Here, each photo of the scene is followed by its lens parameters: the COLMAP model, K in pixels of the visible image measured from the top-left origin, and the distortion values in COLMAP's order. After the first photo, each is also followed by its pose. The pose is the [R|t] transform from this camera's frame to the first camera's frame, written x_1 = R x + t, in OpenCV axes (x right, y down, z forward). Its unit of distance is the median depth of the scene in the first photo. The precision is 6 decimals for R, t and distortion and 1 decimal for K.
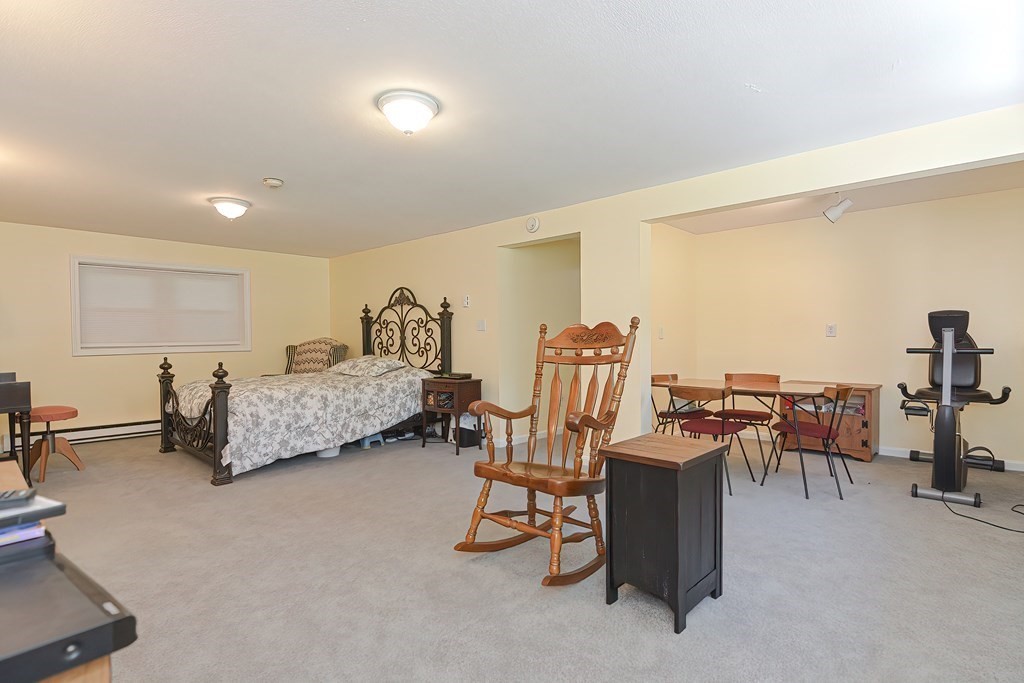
lens RADIAL K [[509.1, 0, 515.6], [0, 509.1, 344.2], [0, 0, 1]] dist [-0.012363, -0.000354]
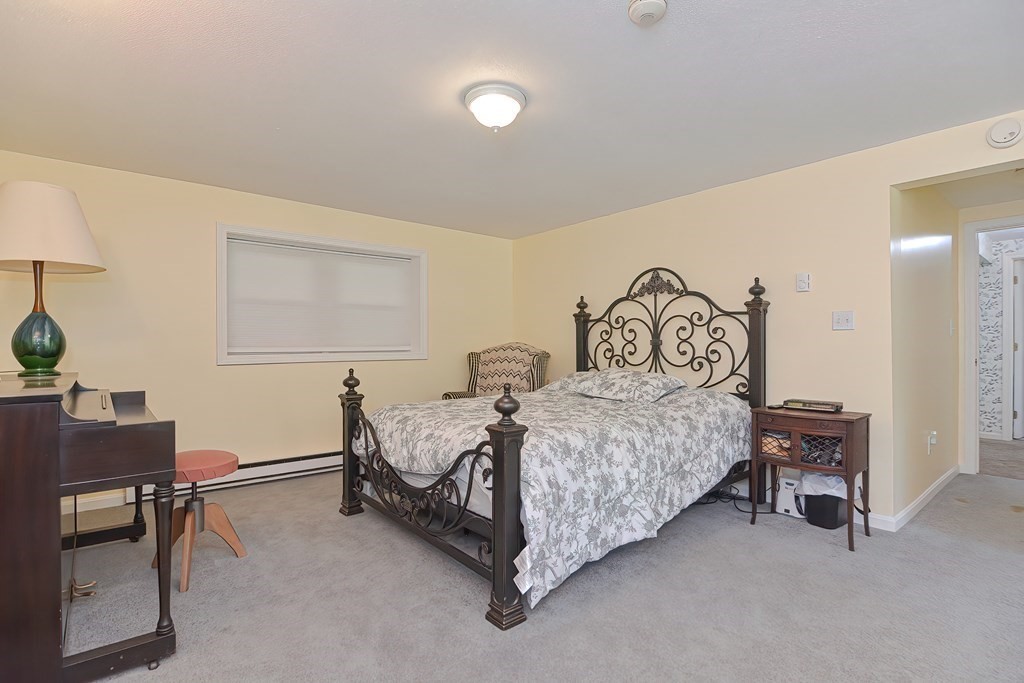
lens RADIAL K [[496.5, 0, 510.9], [0, 496.5, 346.9], [0, 0, 1]] dist [0.014892, -0.012199]
pose [[0.989737, 0.006306, -0.142762, -0.393305], [-0.008066, 0.999898, -0.011756, 0.003358], [0.142673, 0.012787, 0.989687, 0.387700]]
